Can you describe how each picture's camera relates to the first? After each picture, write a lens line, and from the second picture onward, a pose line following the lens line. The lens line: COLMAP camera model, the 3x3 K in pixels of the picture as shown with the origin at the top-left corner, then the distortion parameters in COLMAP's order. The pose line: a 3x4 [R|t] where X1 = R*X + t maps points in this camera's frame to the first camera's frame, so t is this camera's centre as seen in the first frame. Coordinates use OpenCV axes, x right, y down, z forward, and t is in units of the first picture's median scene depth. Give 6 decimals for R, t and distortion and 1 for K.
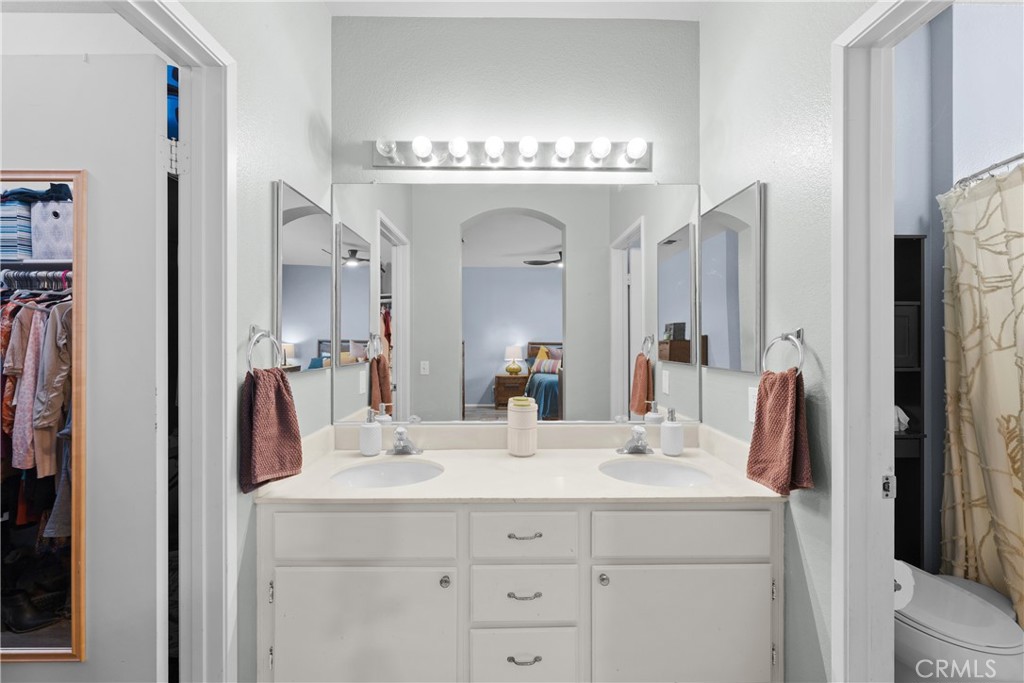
lens RADIAL K [[417.8, 0, 504.4], [0, 417.8, 337.4], [0, 0, 1]] dist [0.003602, 0.000263]
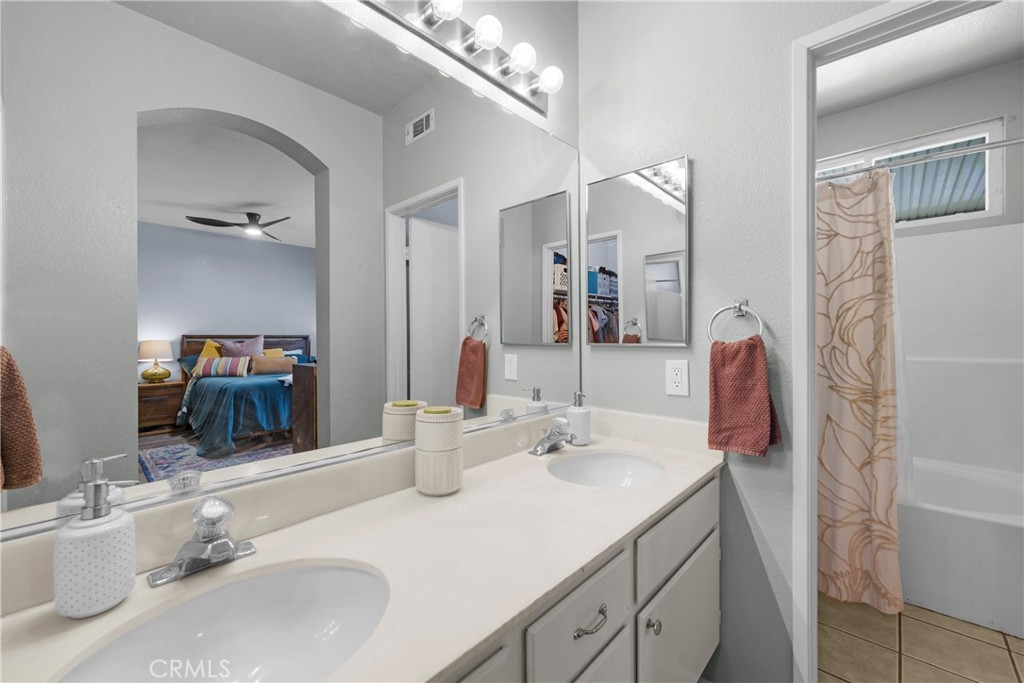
lens RADIAL K [[417.8, 0, 512.3], [0, 417.8, 336.6], [0, 0, 1]] dist [0.003602, 0.000263]
pose [[0.685624, -0.009421, 0.727895, -0.178016], [0.003291, 0.999946, 0.009842, 0.022669], [-0.727949, -0.004352, 0.685618, 0.259173]]
